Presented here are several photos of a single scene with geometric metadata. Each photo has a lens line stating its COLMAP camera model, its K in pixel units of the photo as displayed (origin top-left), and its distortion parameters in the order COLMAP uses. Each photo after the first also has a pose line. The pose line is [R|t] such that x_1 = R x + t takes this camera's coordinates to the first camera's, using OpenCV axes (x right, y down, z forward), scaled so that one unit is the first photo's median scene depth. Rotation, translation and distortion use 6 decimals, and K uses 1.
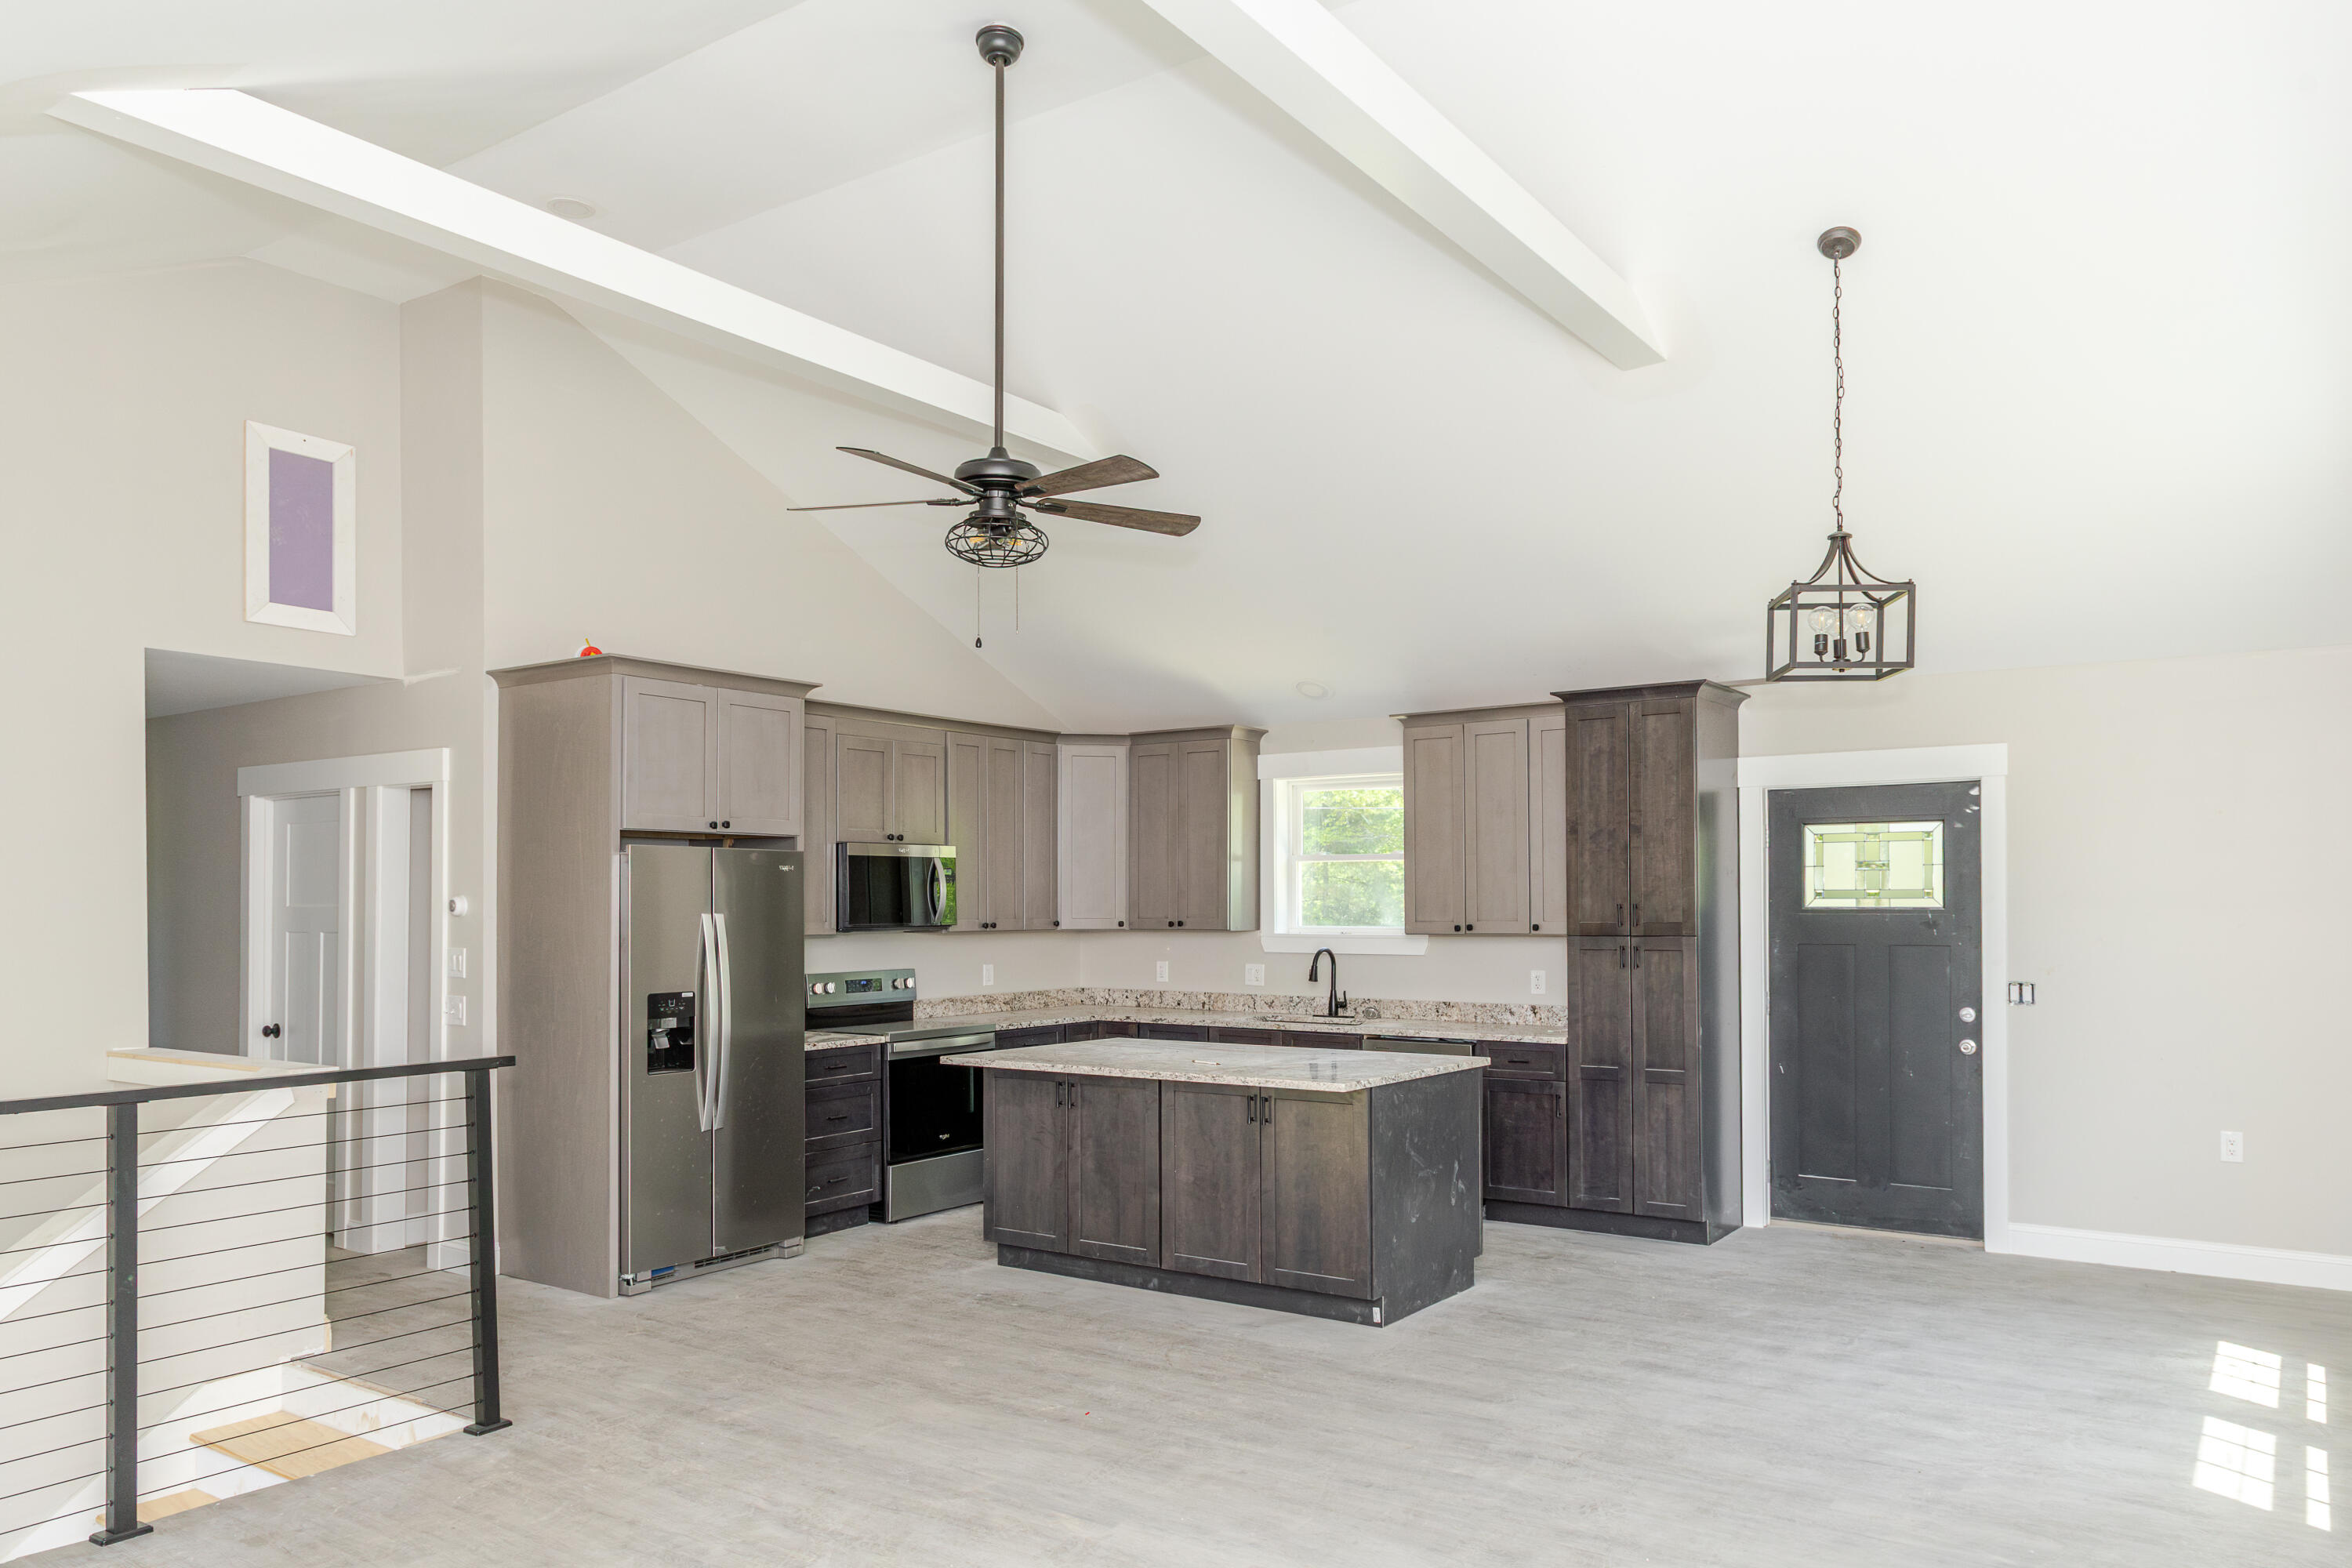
lens RADIAL K [[1620.0, 0, 1172.4], [0, 1620.0, 891.8], [0, 0, 1]] dist [-0.021738, -0.000520]
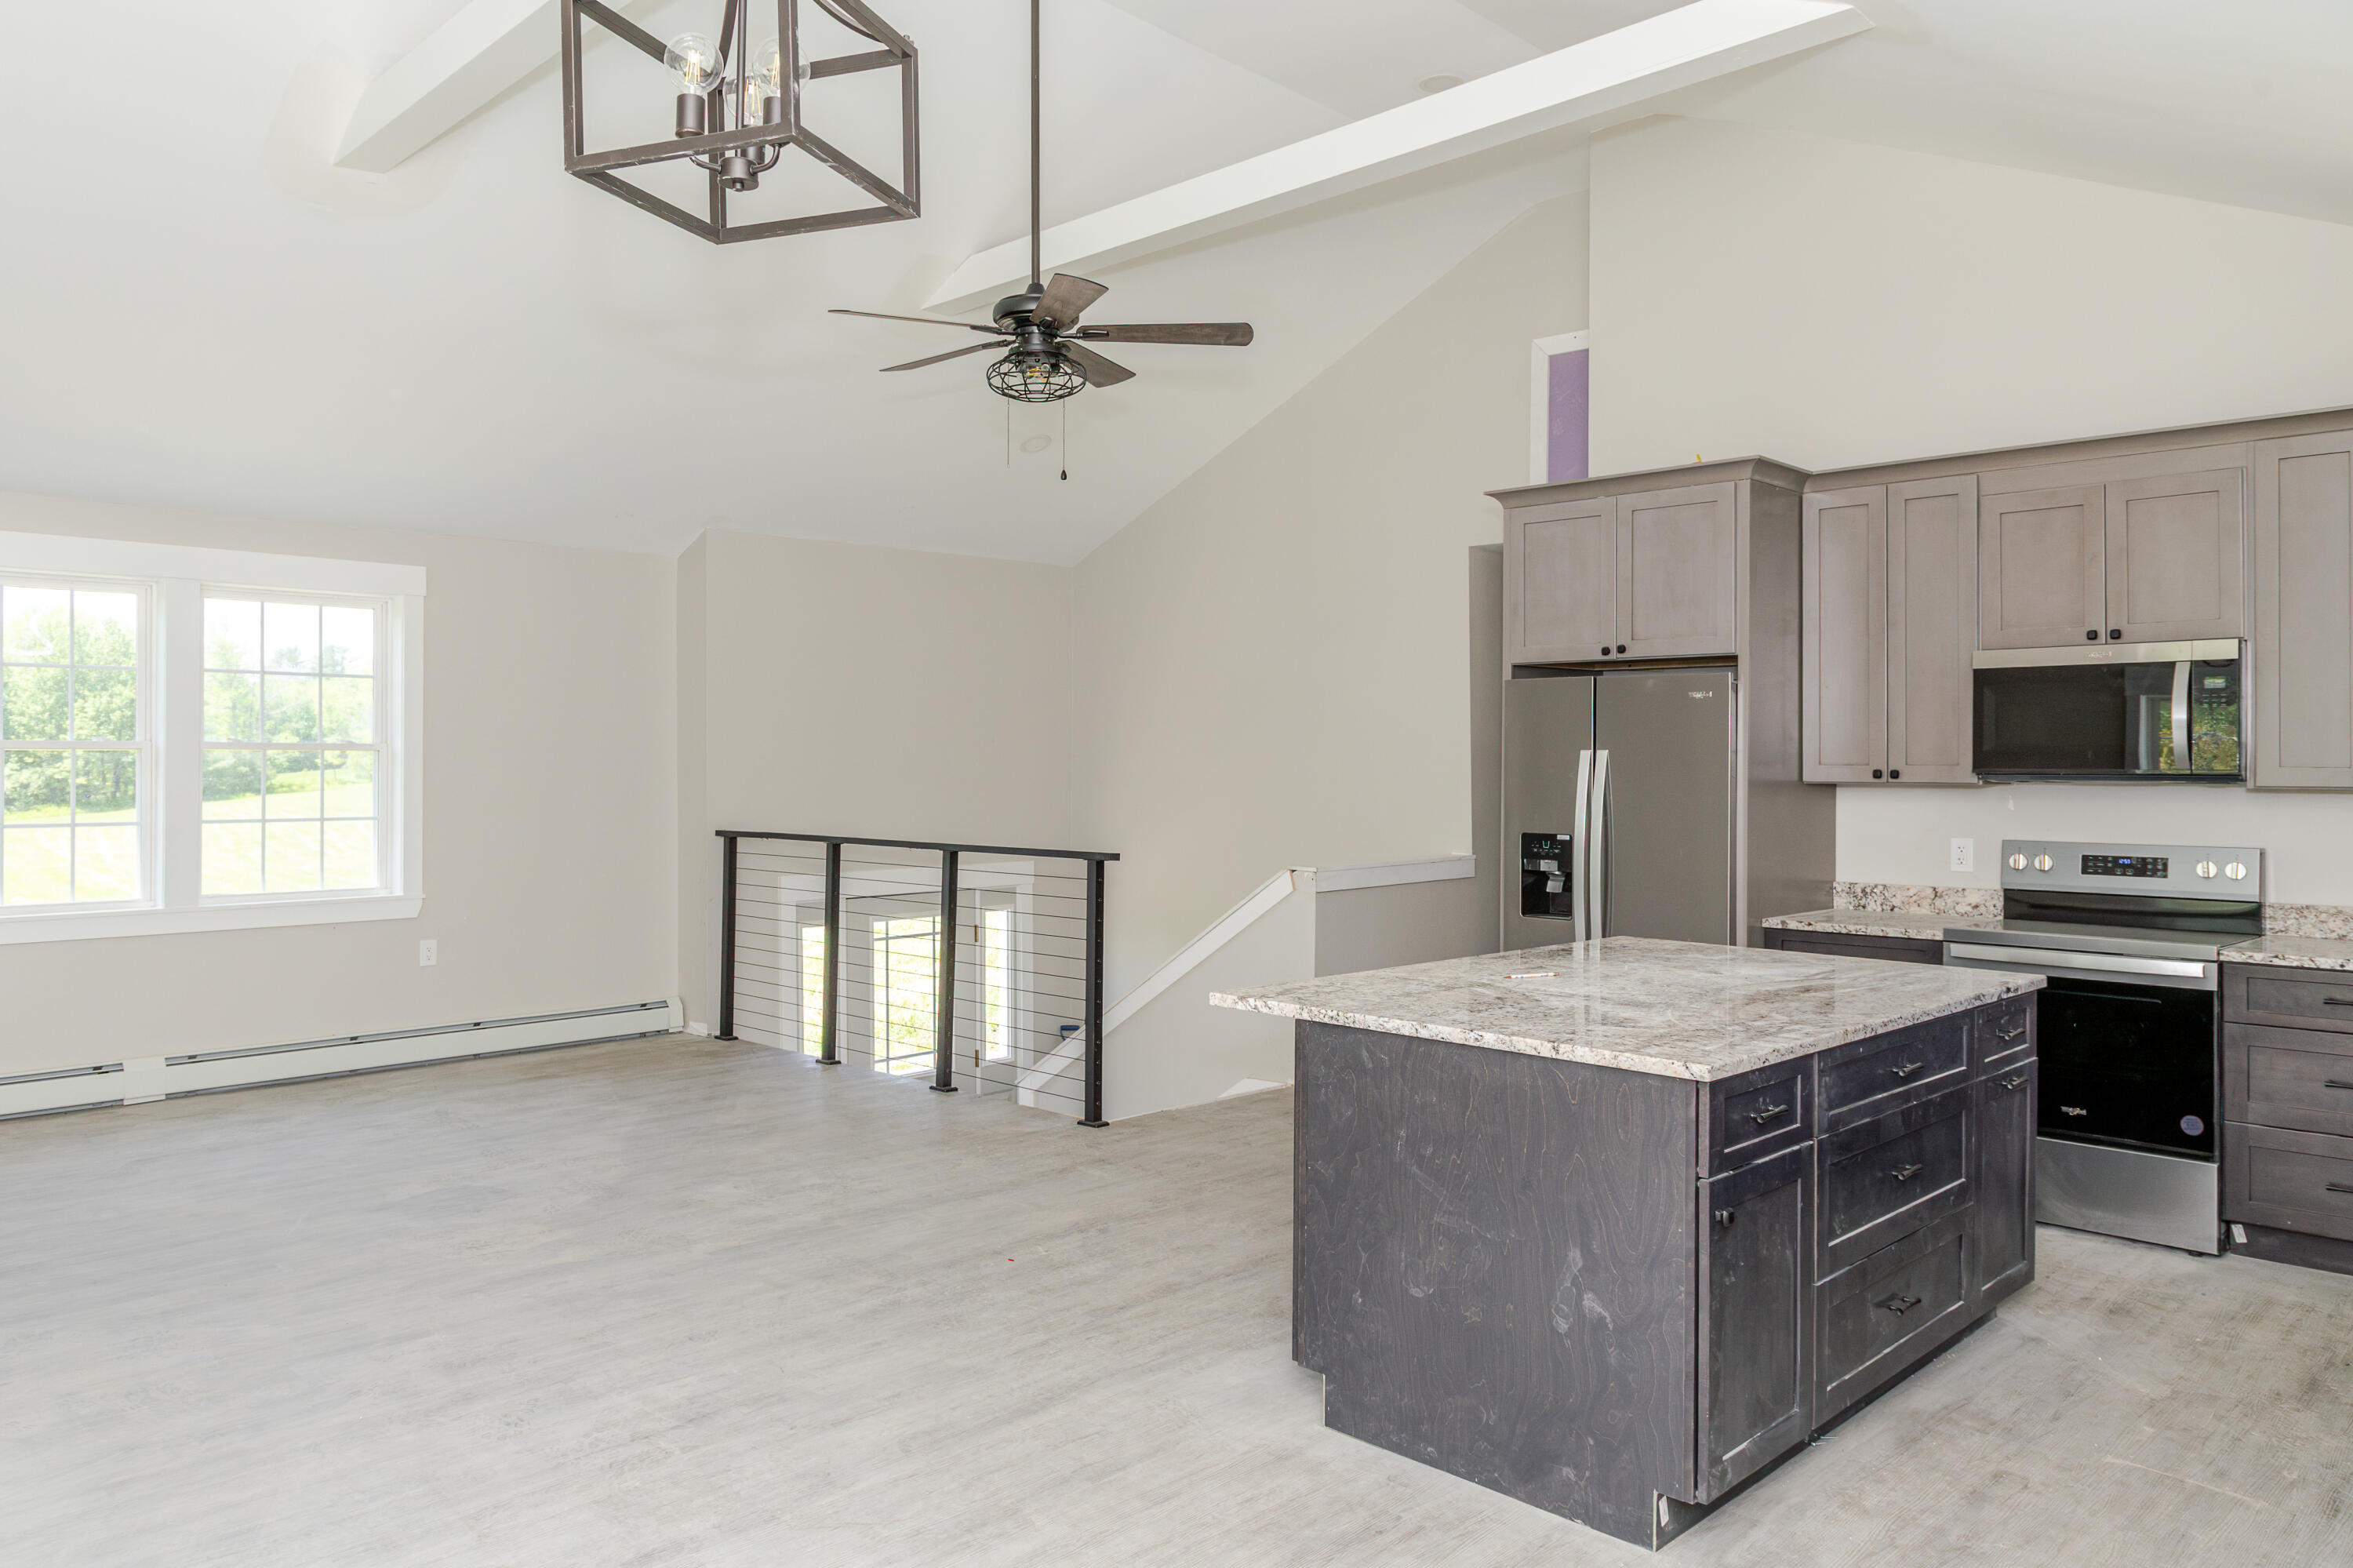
lens RADIAL K [[1648.2, 0, 1171.7], [0, 1648.2, 745.4], [0, 0, 1]] dist [-0.001799, -0.001238]
pose [[-0.174862, -0.009216, -0.984550, 0.585704], [0.001733, 0.999952, -0.009668, 0.017285], [0.984591, -0.003397, -0.174837, 0.825850]]
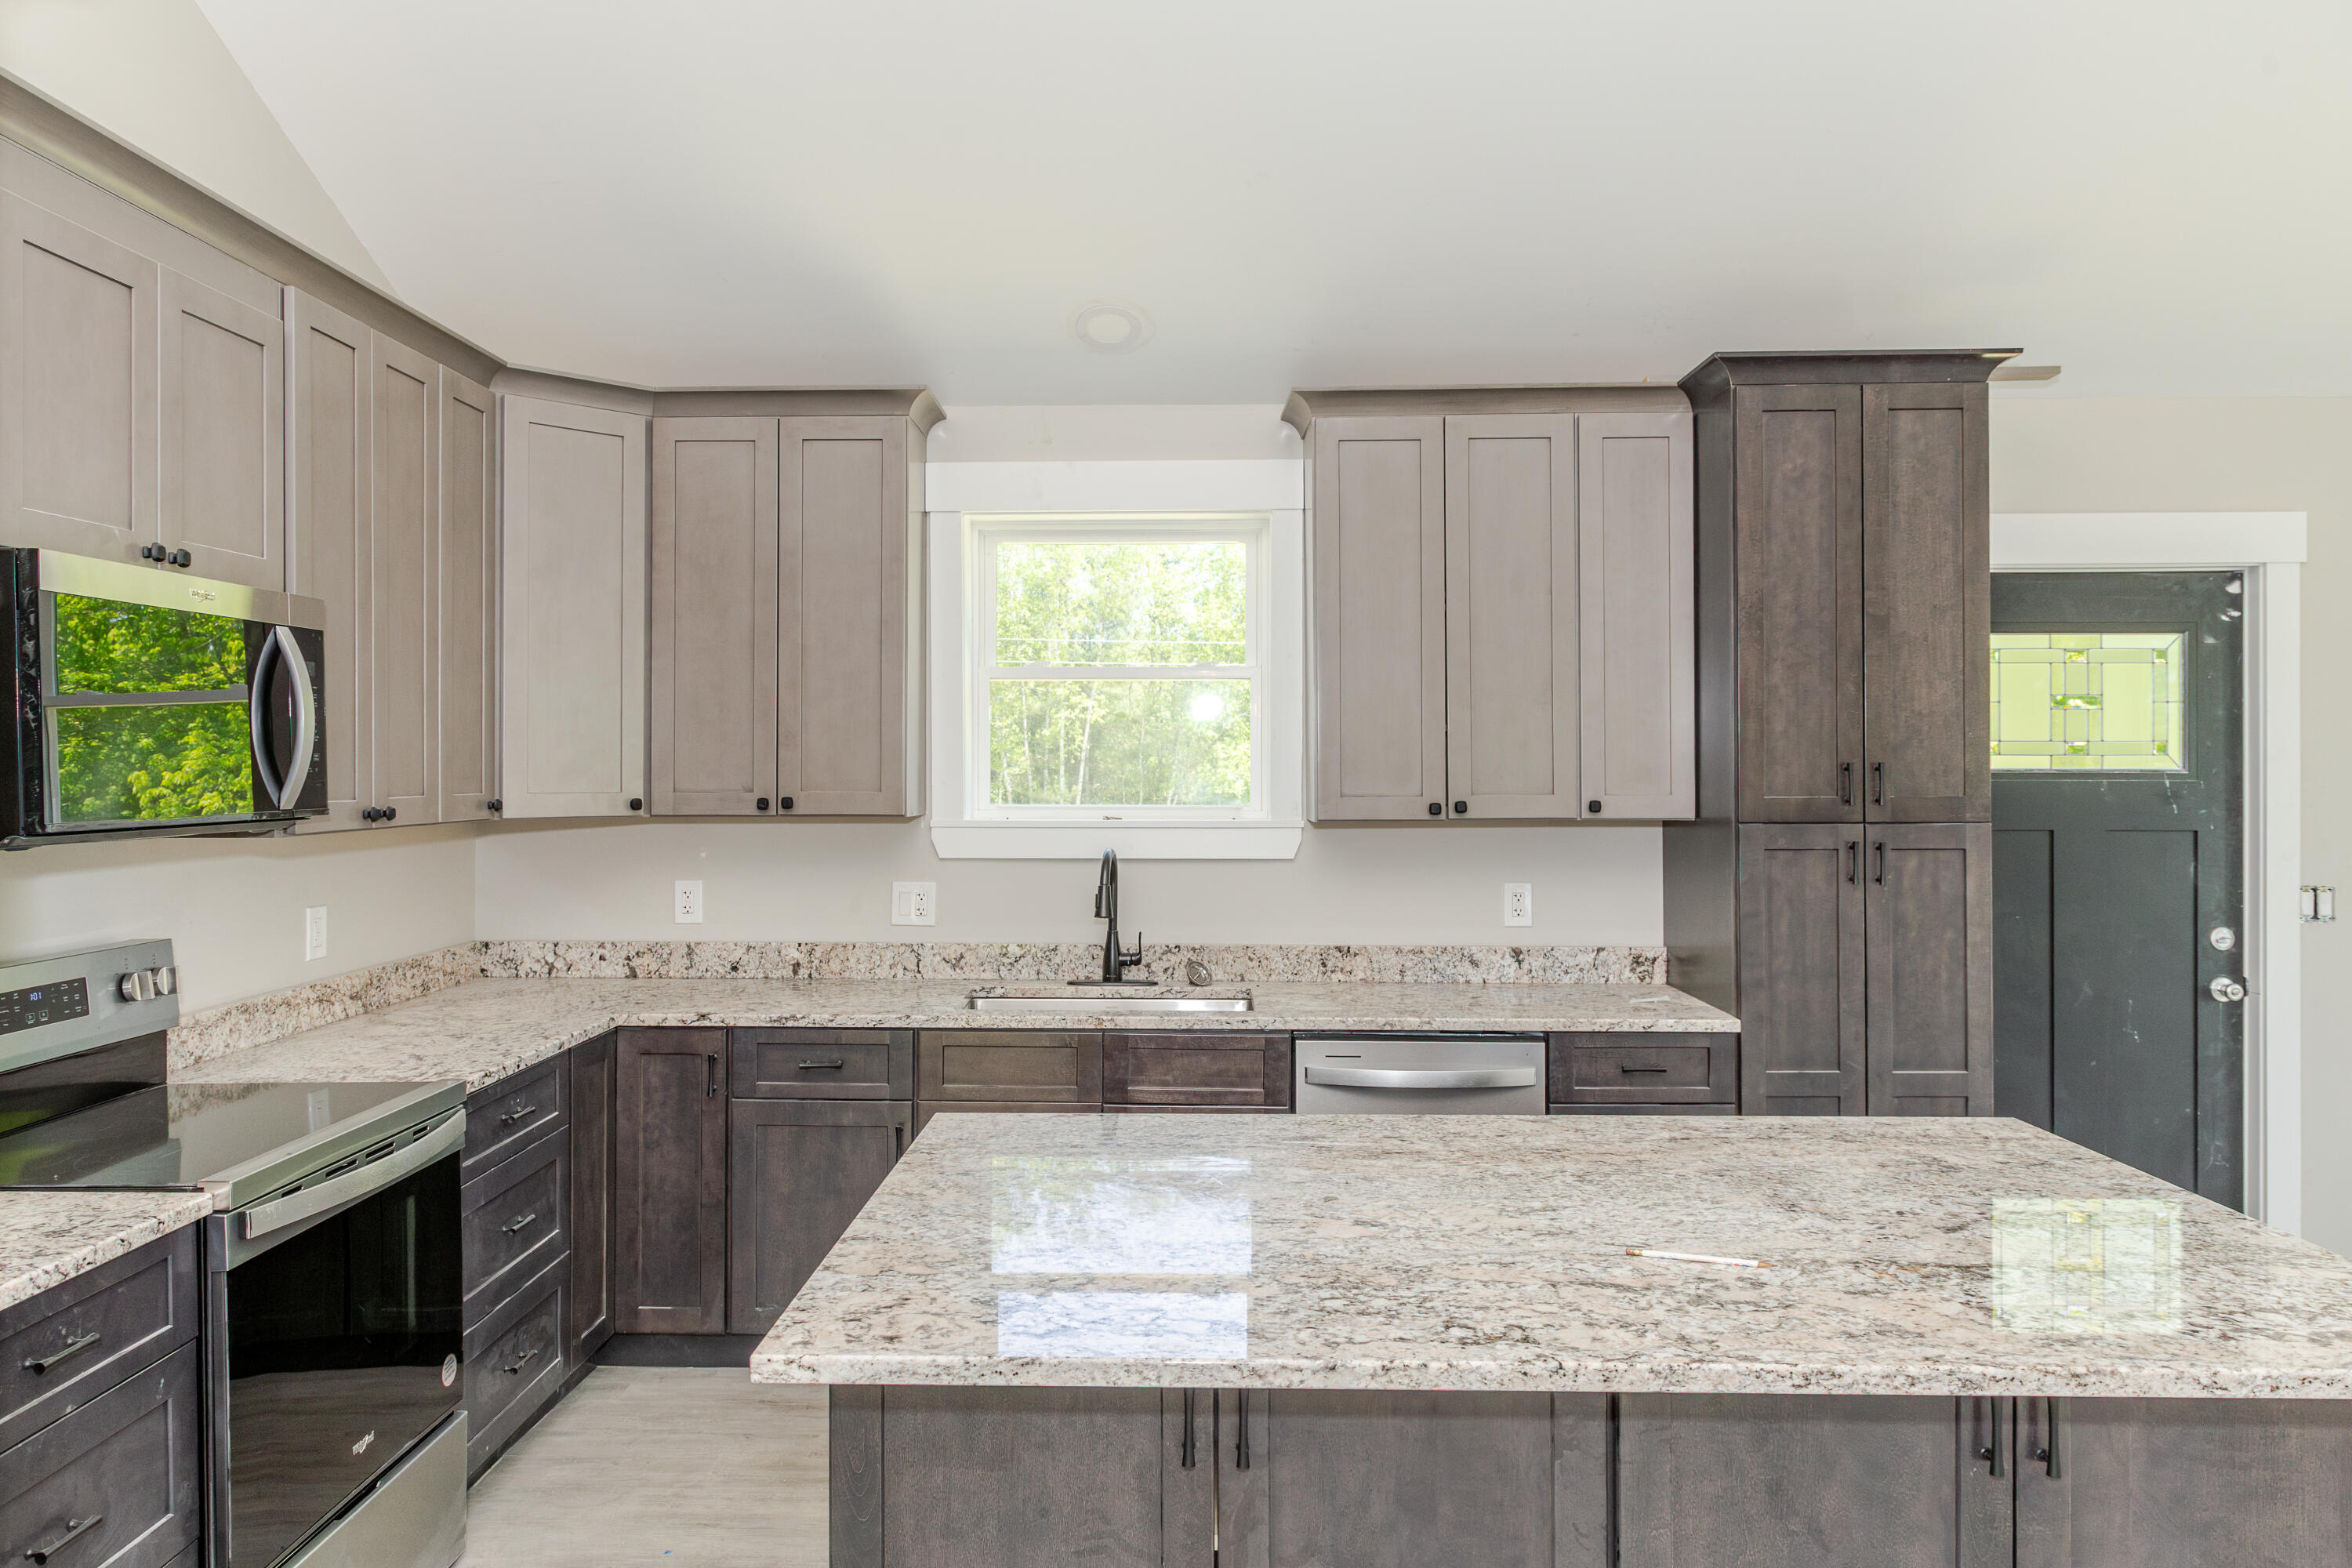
lens RADIAL K [[1647.9, 0, 1176.0], [0, 1647.9, 784.0], [0, 0, 1]] dist [0.001407, -0.000933]
pose [[0.833036, -0.003960, 0.553205, -0.203623], [-0.005936, 0.999853, 0.016096, 0.007038], [-0.553187, -0.016692, 0.832890, 0.666077]]
